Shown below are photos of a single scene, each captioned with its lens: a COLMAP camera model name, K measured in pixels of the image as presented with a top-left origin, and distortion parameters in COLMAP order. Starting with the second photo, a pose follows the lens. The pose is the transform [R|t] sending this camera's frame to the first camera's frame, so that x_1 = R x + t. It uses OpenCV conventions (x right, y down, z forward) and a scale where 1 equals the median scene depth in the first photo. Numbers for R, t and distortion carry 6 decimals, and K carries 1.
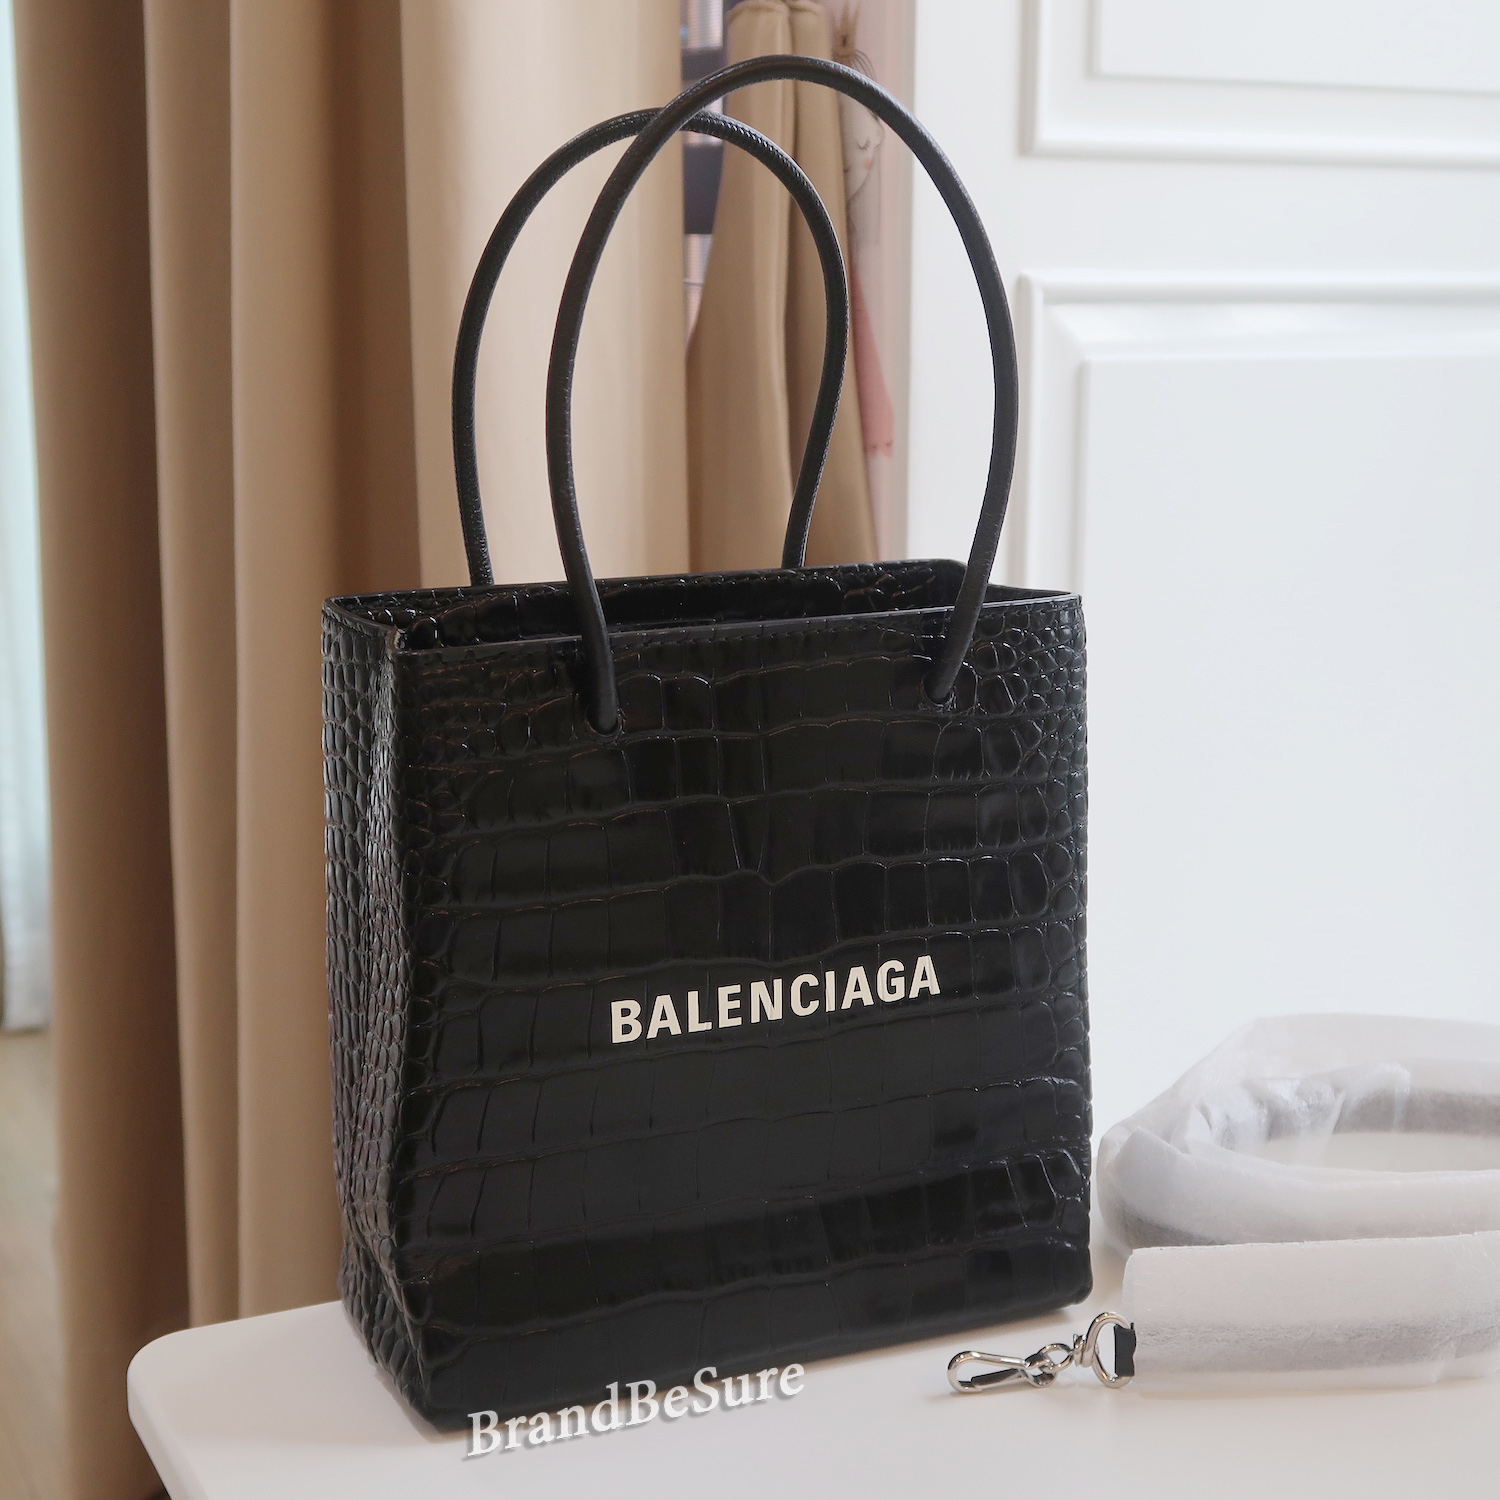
lens RADIAL K [[2498.1, 0, 750.0], [0, 2498.1, 750.0], [0, 0, 1]] dist [-0.008621, -0.029168]
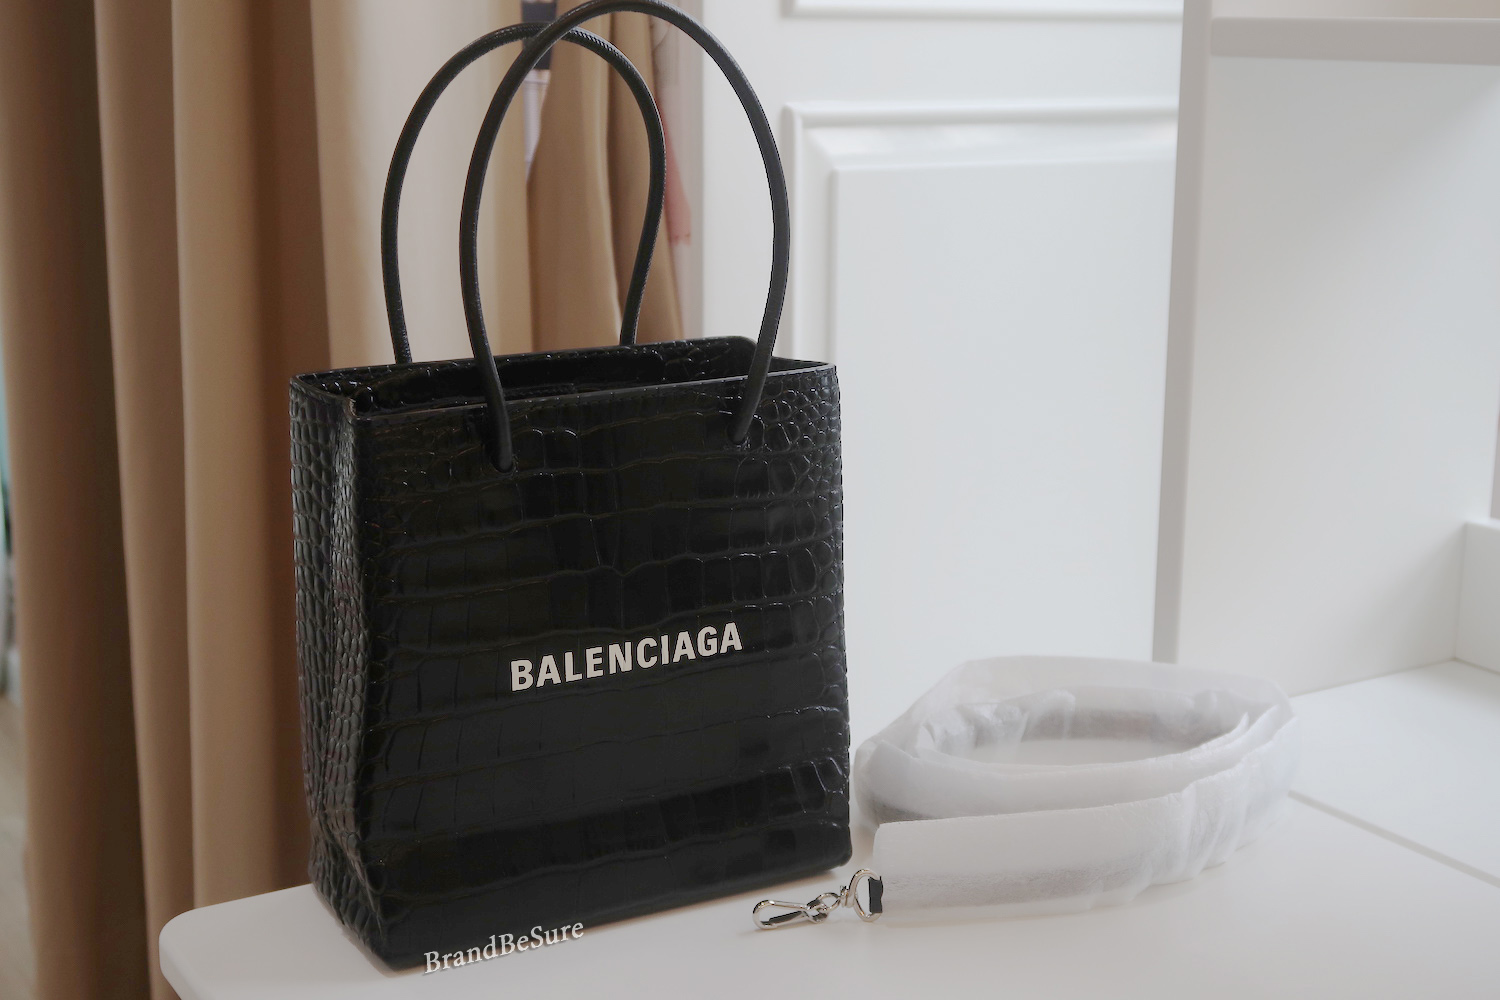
lens RADIAL K [[2112.8, 0, 750.0], [0, 2112.8, 500.0], [0, 0, 1]] dist [-0.022540, -0.011053]
pose [[0.995573, -0.021127, 0.091584, -0.027226], [0.018825, 0.999487, 0.025925, -0.017935], [-0.092085, -0.024087, 0.995460, -0.189376]]
